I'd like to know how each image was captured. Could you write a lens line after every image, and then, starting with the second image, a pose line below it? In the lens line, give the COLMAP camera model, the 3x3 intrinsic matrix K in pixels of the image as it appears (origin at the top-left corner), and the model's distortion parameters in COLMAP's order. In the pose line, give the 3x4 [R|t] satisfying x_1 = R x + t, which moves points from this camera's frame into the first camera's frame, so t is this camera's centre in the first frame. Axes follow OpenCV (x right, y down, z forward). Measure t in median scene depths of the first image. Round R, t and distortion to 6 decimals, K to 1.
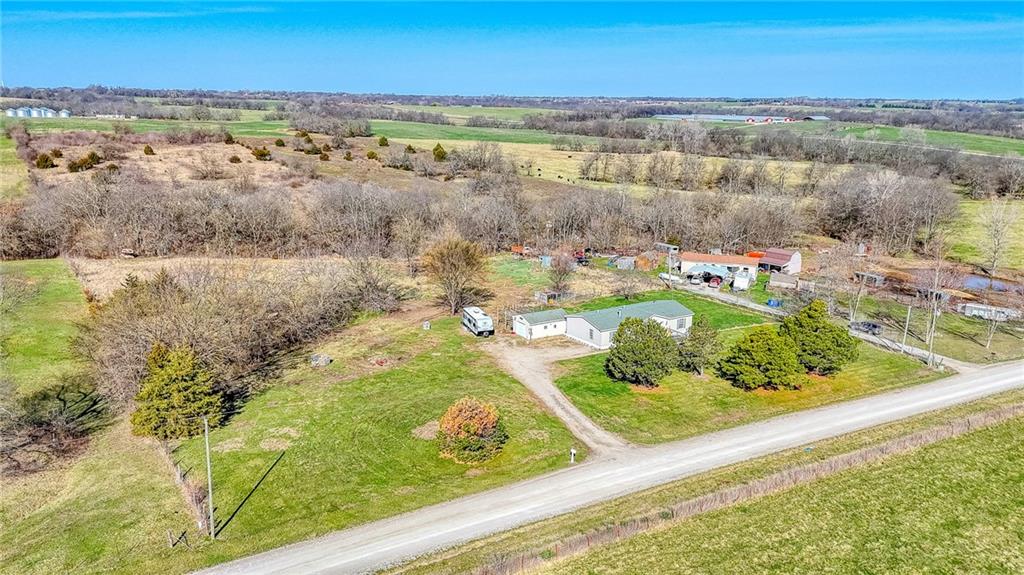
lens RADIAL K [[748.1, 0, 515.6], [0, 748.1, 285.6], [0, 0, 1]] dist [0.099124, -0.100509]
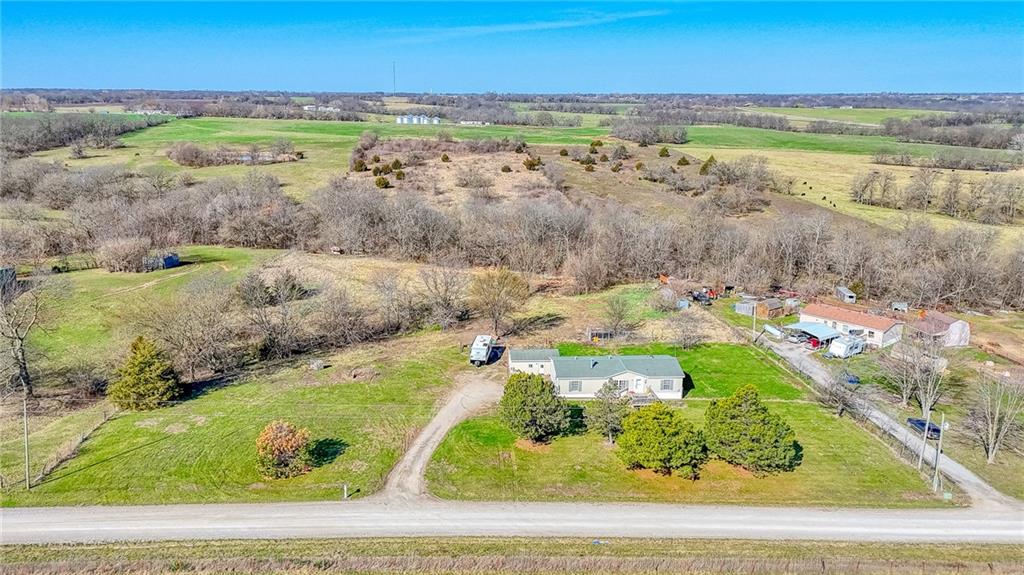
lens RADIAL K [[748.1, 0, 515.6], [0, 748.1, 285.6], [0, 0, 1]] dist [0.099124, -0.100509]
pose [[0.886795, 0.108008, -0.449365, 0.132210], [-0.107851, 0.993826, 0.026035, -0.021676], [0.449402, 0.025377, 0.892969, 0.022952]]
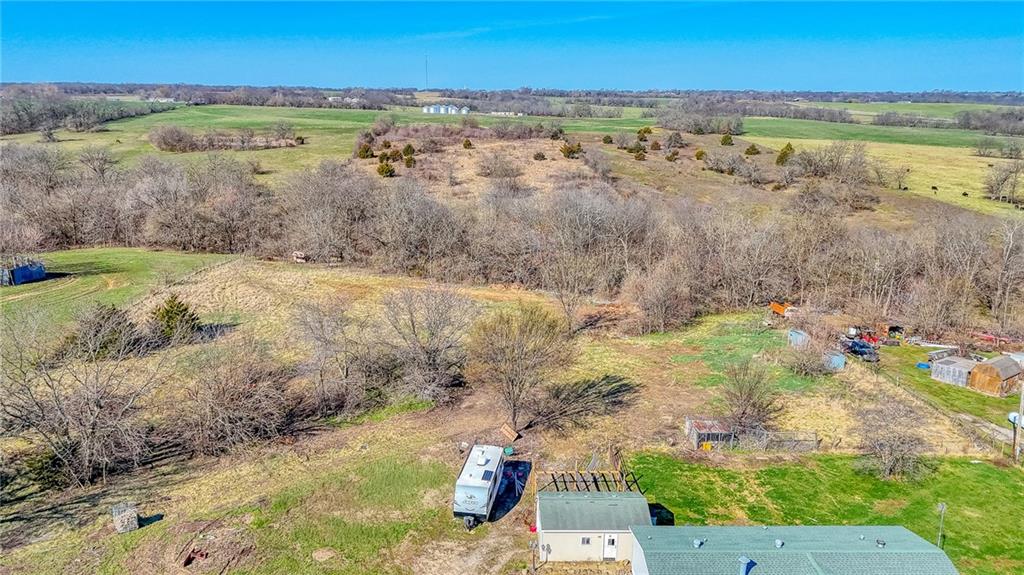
lens RADIAL K [[748.1, 0, 515.6], [0, 748.1, 285.6], [0, 0, 1]] dist [0.099124, -0.100509]
pose [[0.865109, 0.121539, -0.486637, 0.058382], [-0.121456, 0.992085, 0.031860, -0.029933], [0.486657, 0.031543, 0.873023, 0.163792]]
